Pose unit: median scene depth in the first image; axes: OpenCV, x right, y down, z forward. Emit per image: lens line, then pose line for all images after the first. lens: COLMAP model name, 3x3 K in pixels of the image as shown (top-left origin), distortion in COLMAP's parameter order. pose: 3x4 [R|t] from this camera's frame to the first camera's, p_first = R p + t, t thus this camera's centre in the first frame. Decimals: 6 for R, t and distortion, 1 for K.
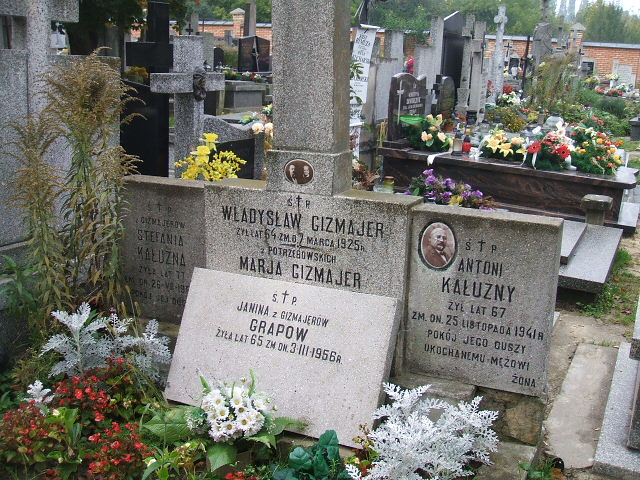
lens RADIAL K [[700.6, 0, 320.0], [0, 700.6, 239.3], [0, 0, 1]] dist [-0.118171, 0.000000]
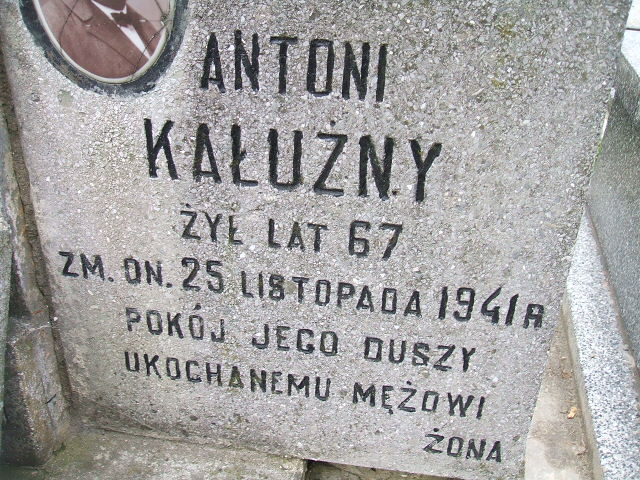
lens RADIAL K [[700.6, 0, 321.0], [0, 700.6, 240.9], [0, 0, 1]] dist [-0.118171, 0.000000]
pose [[0.960535, -0.135693, 0.242818, 0.173392], [0.058283, 0.951744, 0.301307, 0.026019], [-0.271986, -0.275264, 0.922092, 0.758623]]
